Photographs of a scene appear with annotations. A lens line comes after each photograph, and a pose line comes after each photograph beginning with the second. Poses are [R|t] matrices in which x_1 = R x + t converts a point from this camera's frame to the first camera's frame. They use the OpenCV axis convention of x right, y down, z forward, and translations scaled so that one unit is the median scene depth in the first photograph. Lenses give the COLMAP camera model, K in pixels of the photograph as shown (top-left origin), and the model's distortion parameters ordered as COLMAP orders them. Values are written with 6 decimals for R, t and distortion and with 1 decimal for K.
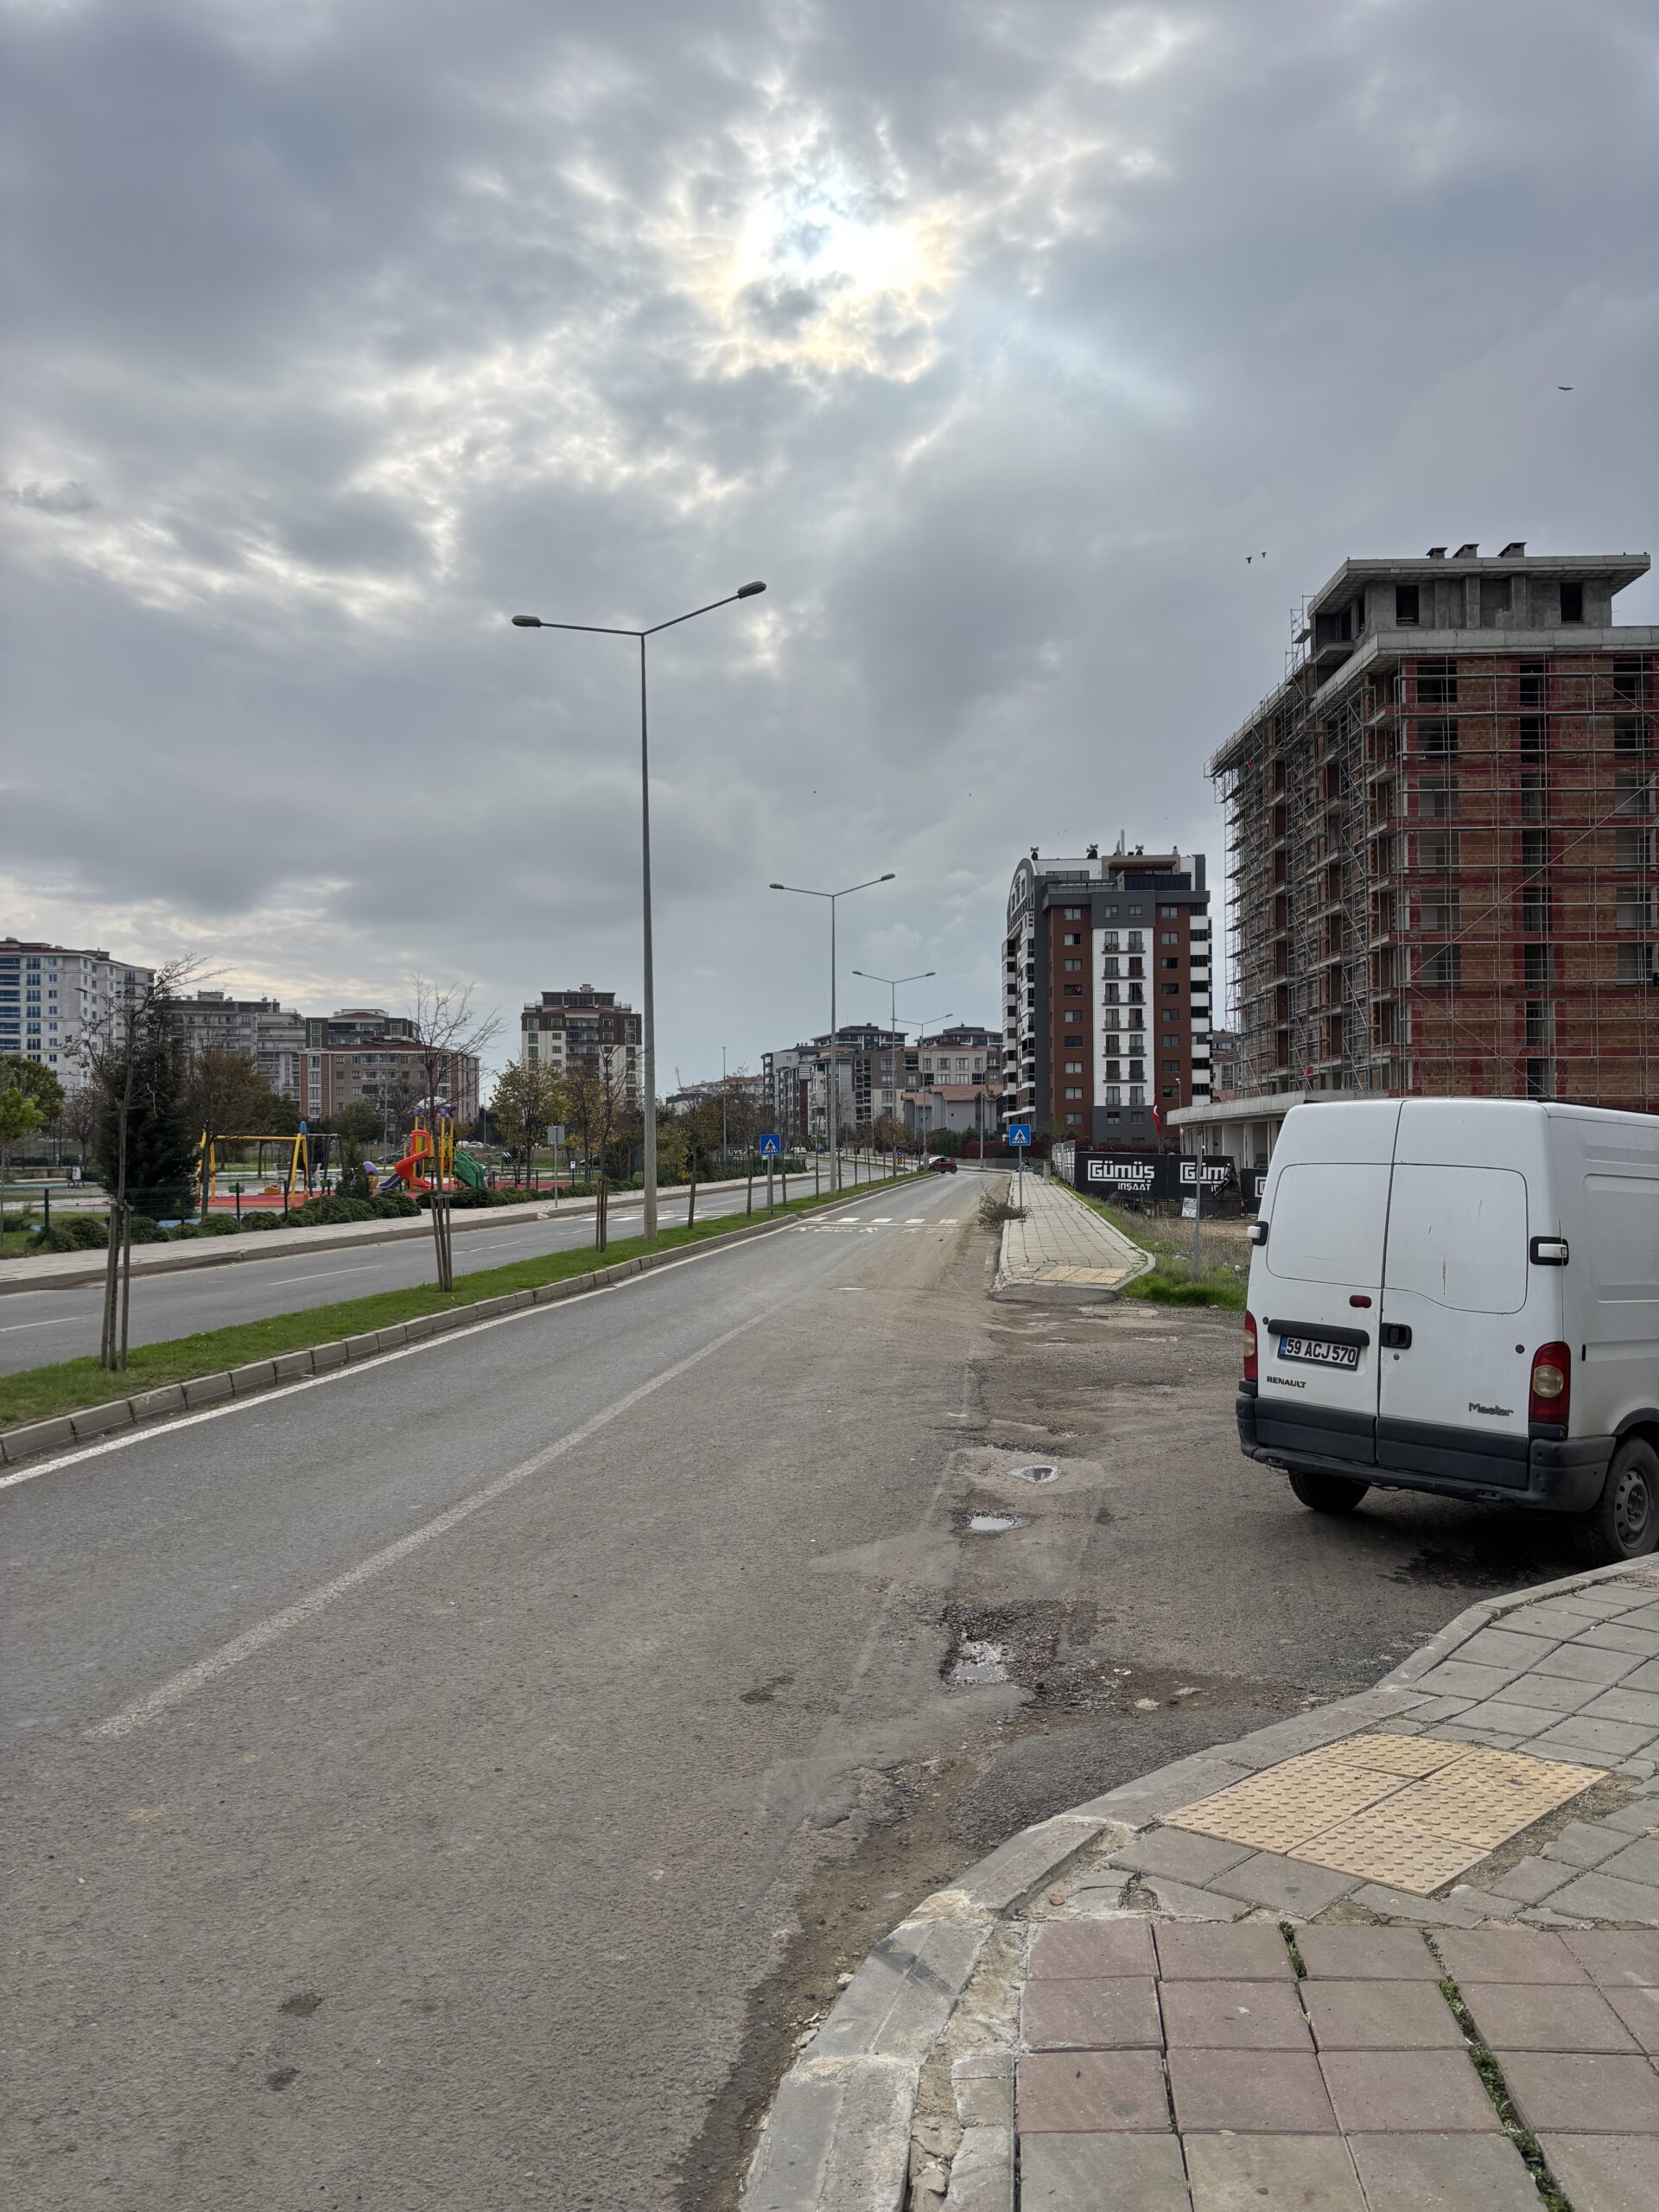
lens RADIAL K [[1687.3, 0, 831.9], [0, 1687.3, 1125.0], [0, 0, 1]] dist [0.033467, -0.037434]
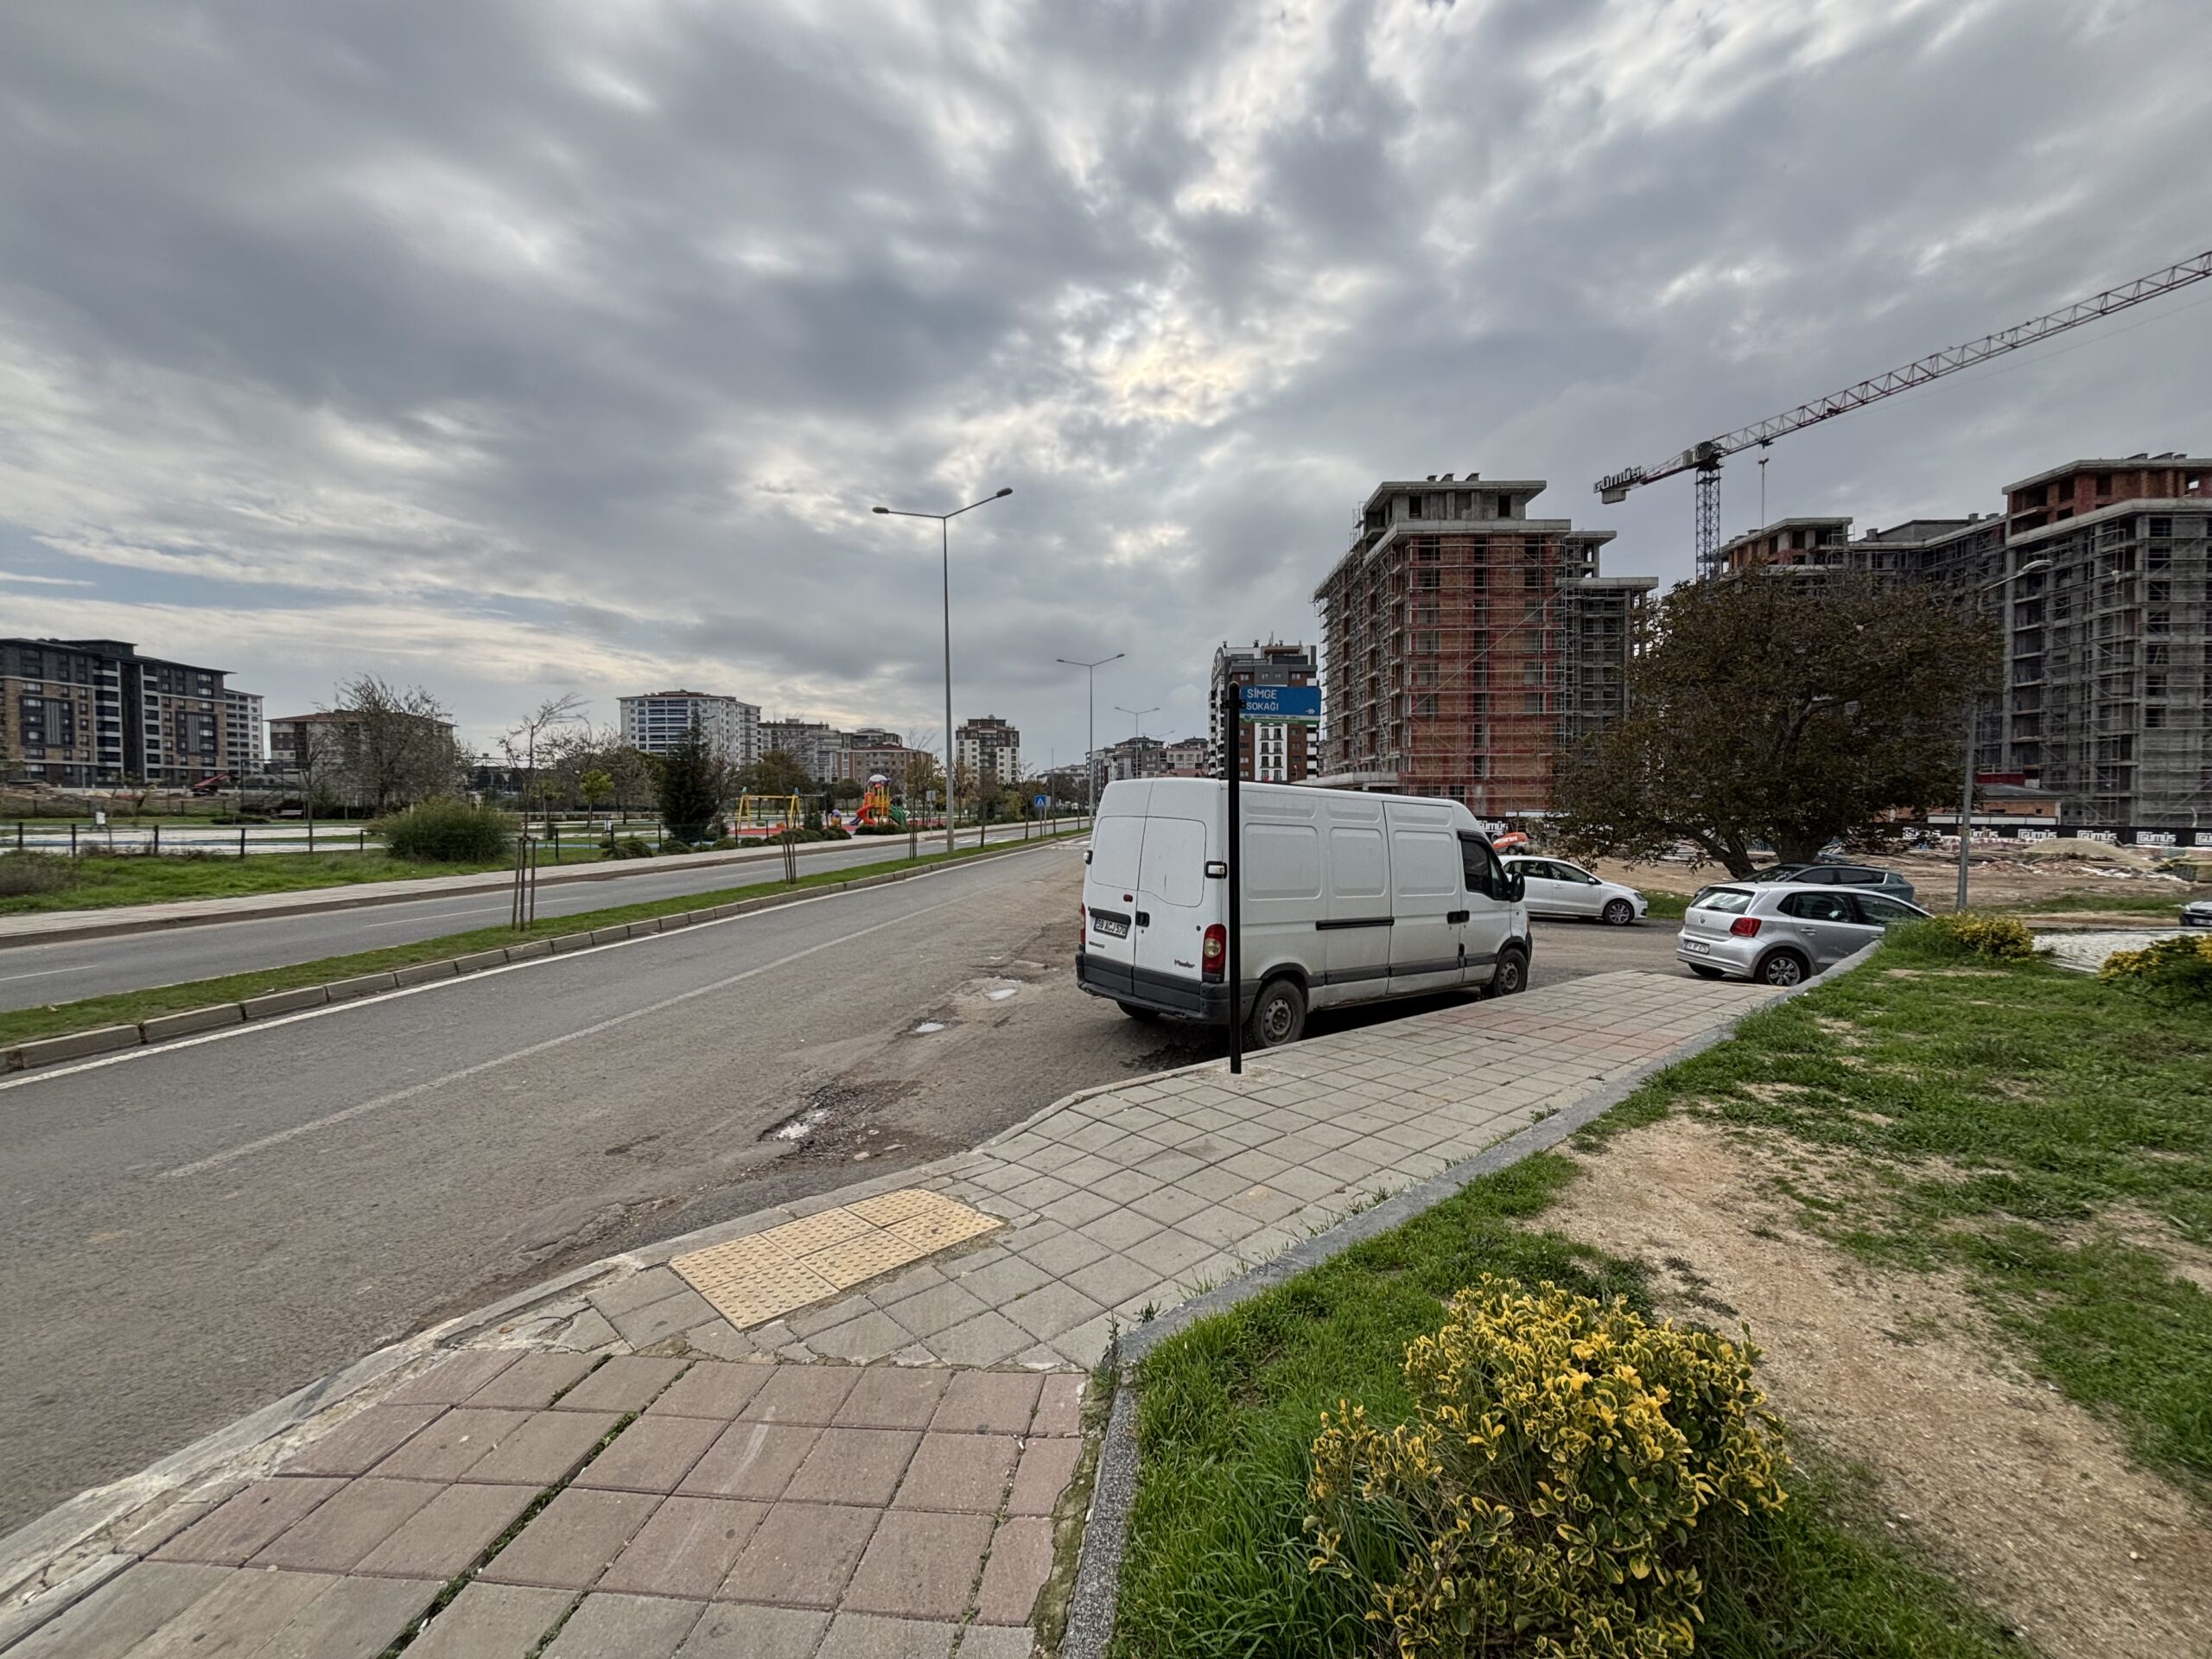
lens RADIAL K [[898.2, 0, 1117.6], [0, 898.2, 841.0], [0, 0, 1]] dist [0.002393, 0.000065]
pose [[0.999991, 0.002348, -0.003454, 0.272172], [-0.002149, 0.998408, 0.056364, -0.002509], [0.003580, -0.056356, 0.998404, 0.102802]]
